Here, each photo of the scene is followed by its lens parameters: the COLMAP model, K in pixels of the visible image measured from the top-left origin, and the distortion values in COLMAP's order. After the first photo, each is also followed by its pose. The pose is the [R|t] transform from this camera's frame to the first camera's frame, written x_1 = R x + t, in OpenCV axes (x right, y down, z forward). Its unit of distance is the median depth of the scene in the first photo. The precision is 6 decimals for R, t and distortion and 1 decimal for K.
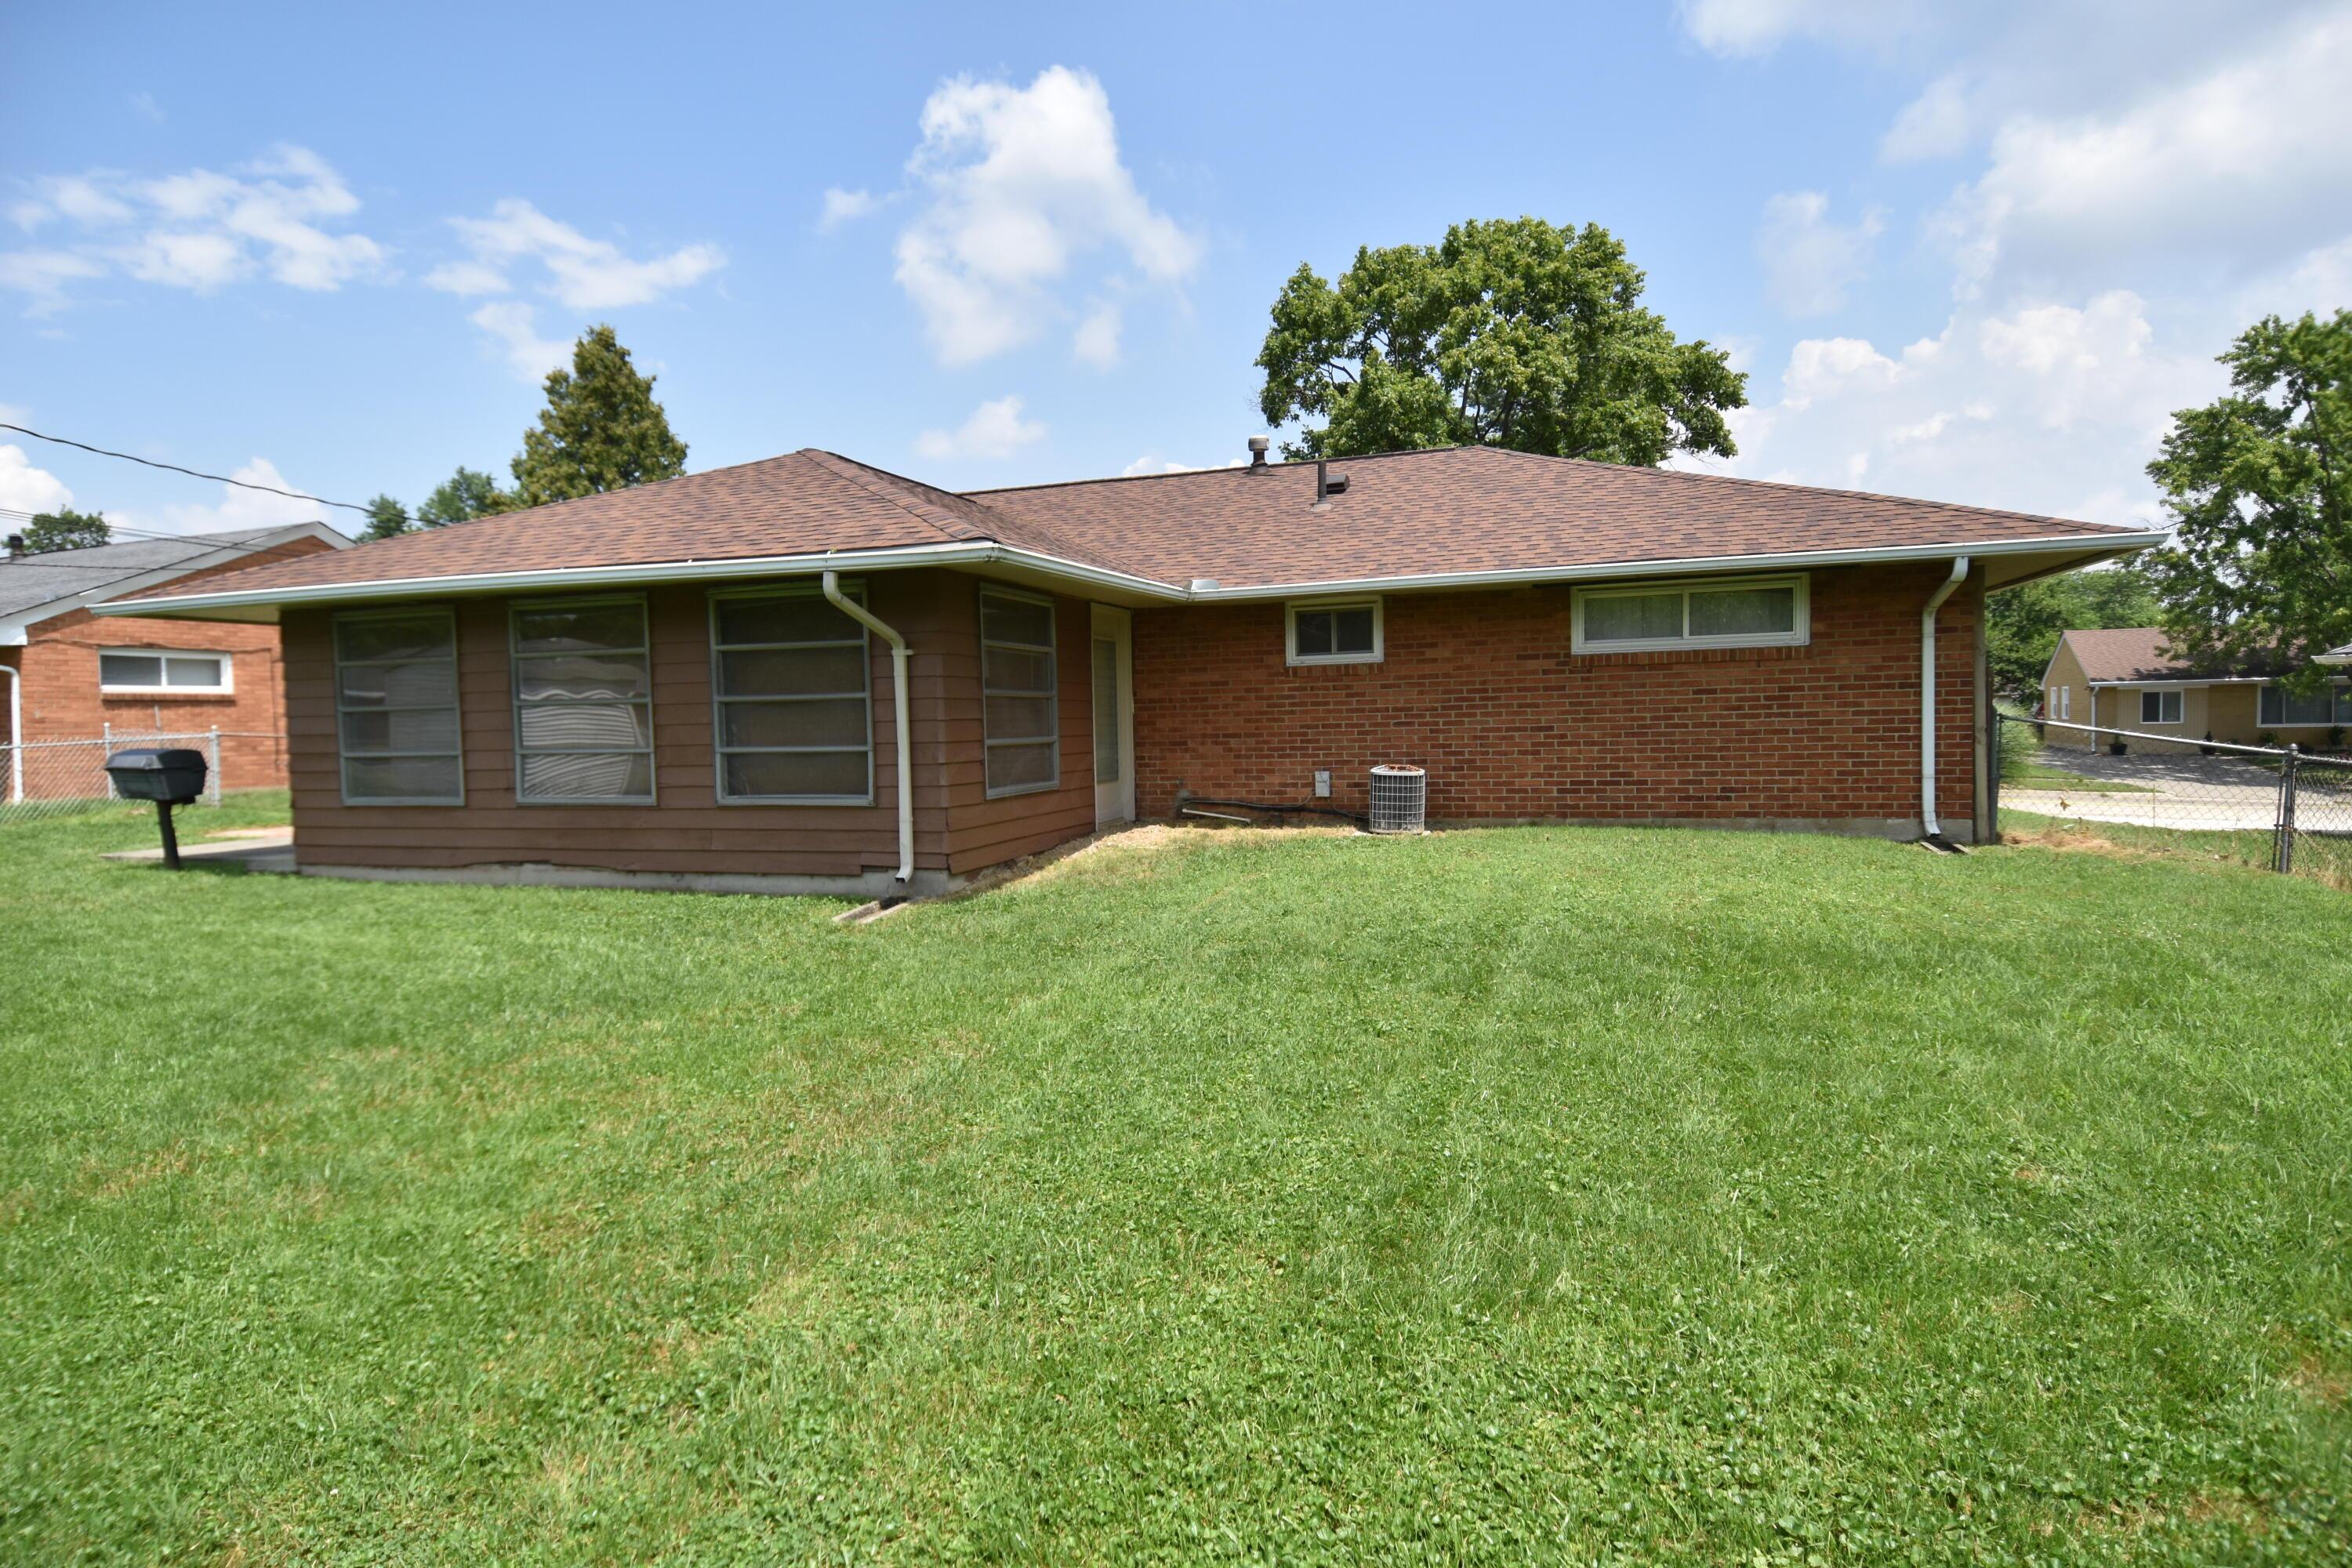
lens RADIAL K [[1224.5, 0, 1176.0], [0, 1224.5, 784.0], [0, 0, 1]] dist [0.034315, -0.038366]
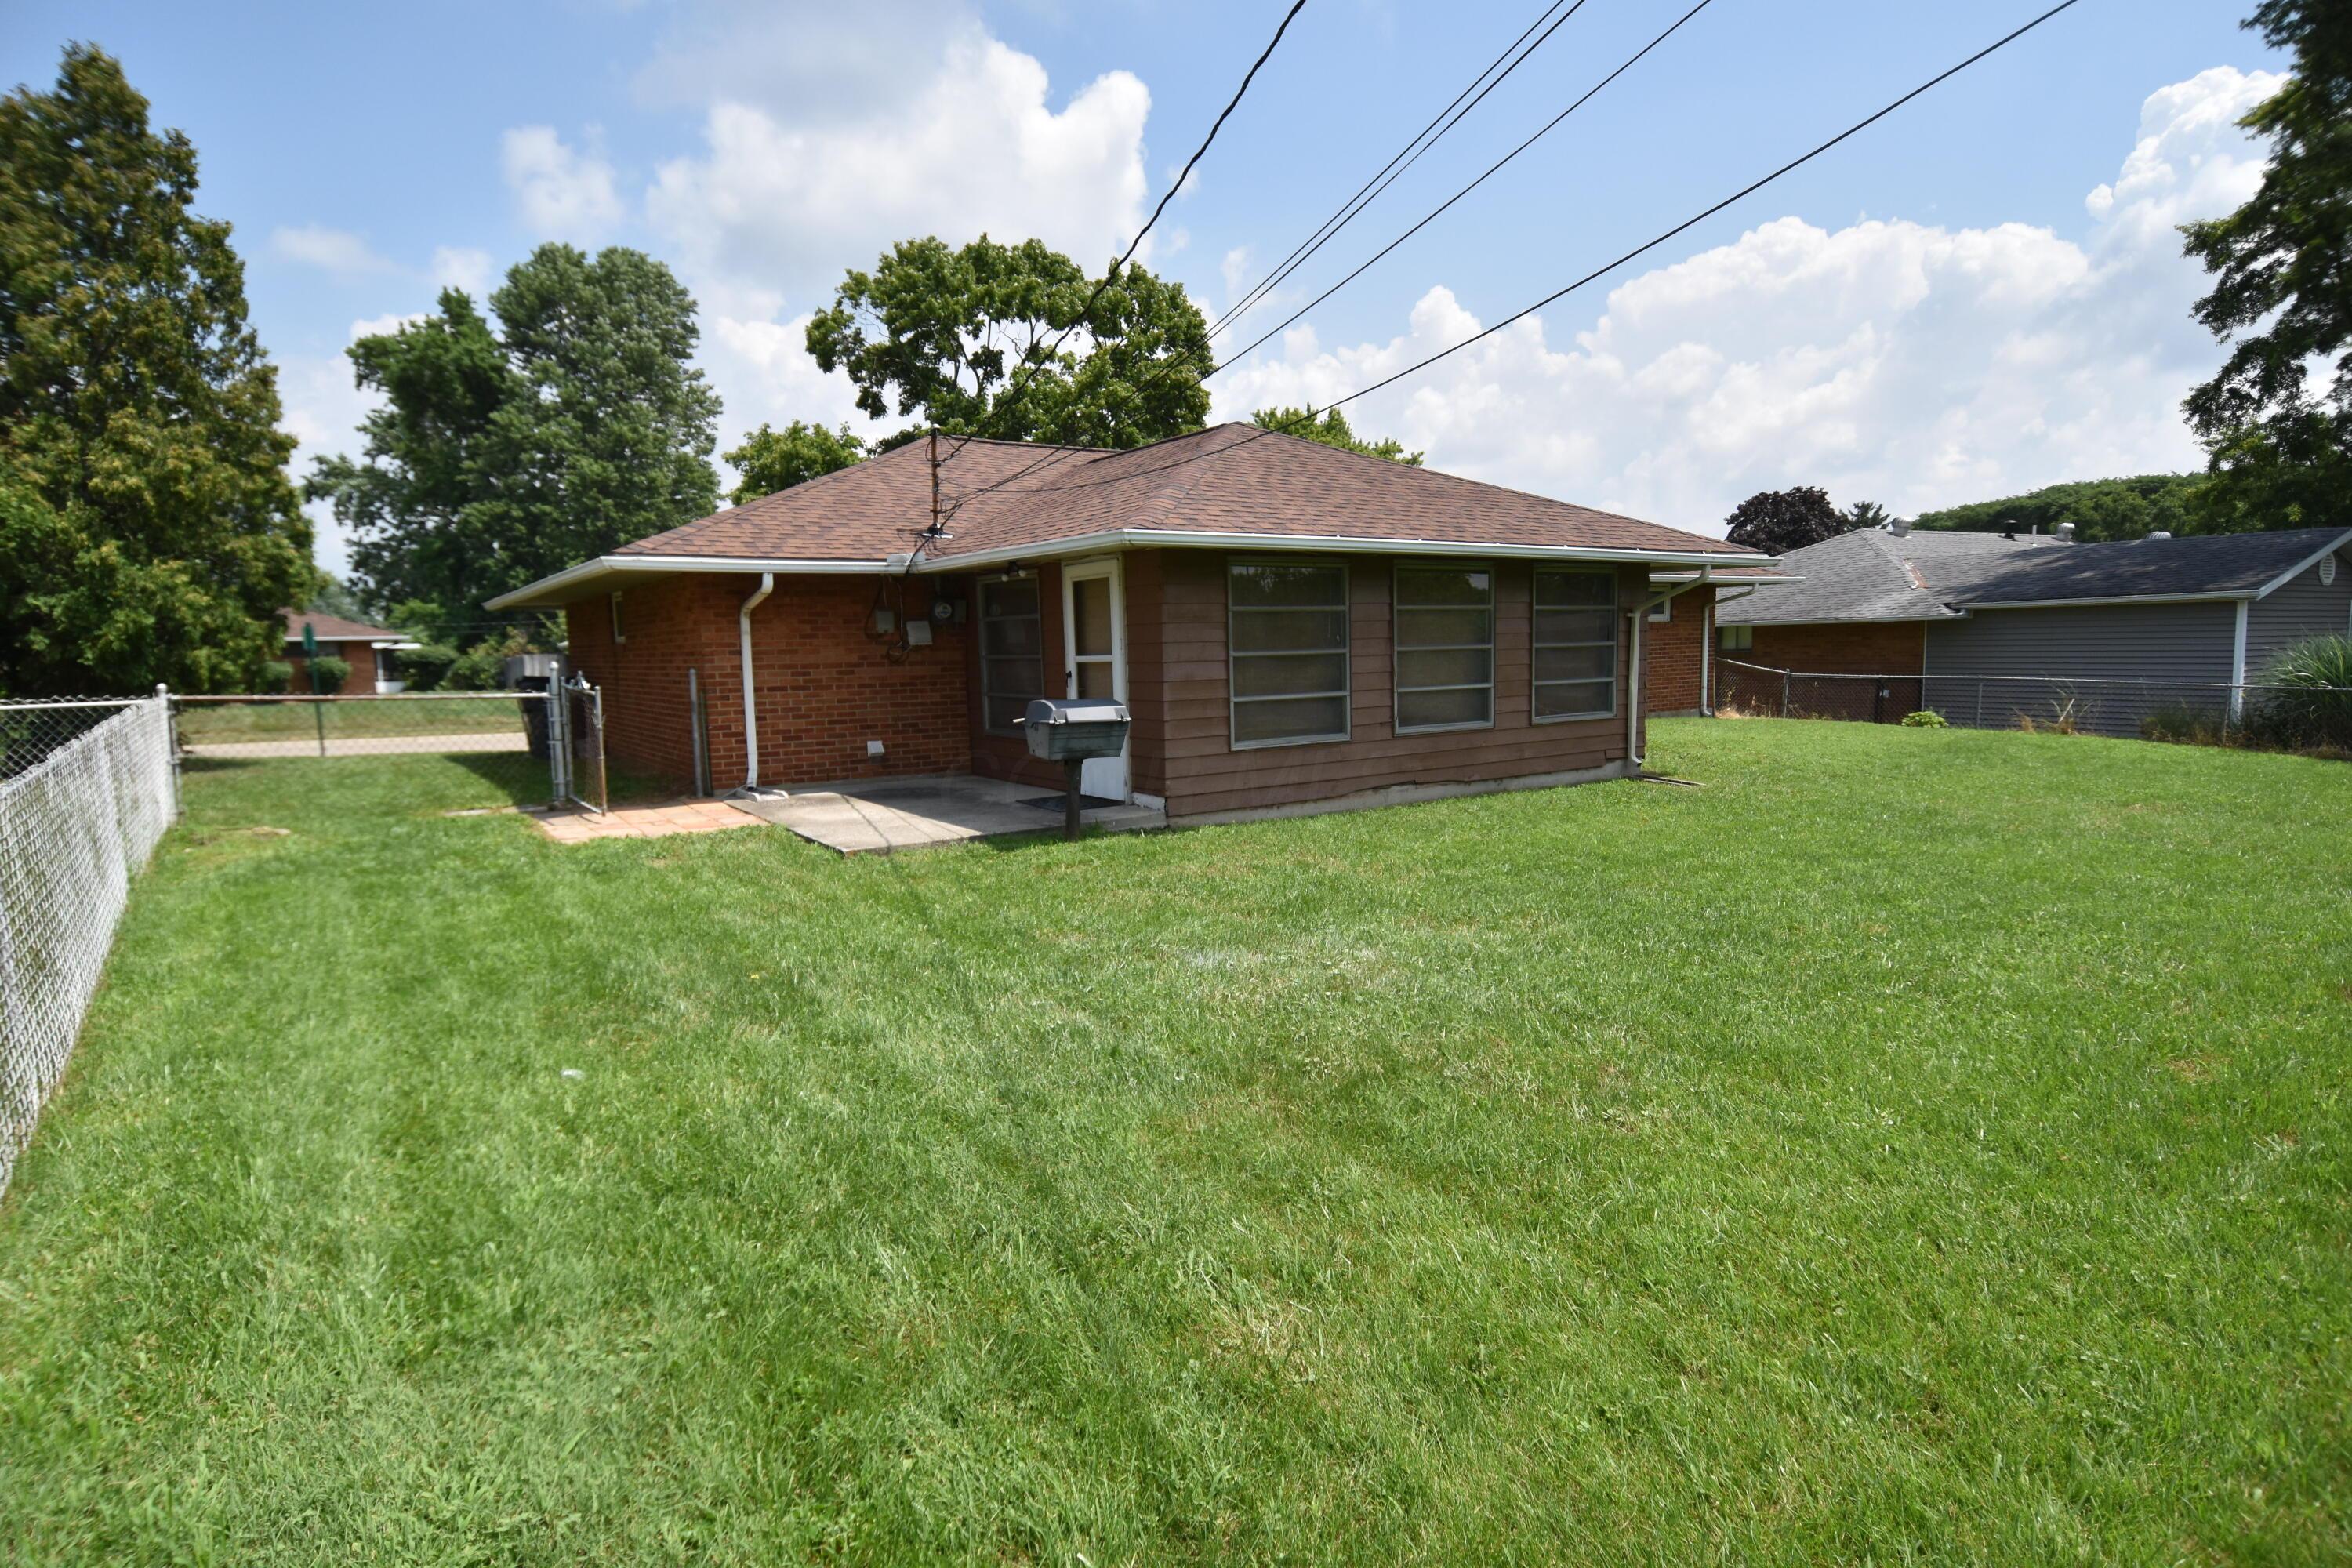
lens RADIAL K [[1224.5, 0, 1176.0], [0, 1224.5, 784.0], [0, 0, 1]] dist [0.034315, -0.038366]
pose [[0.627920, -0.077946, 0.774365, -1.553273], [0.072400, 0.996508, 0.041599, -0.002105], [-0.774903, 0.029943, 0.631370, 0.411411]]
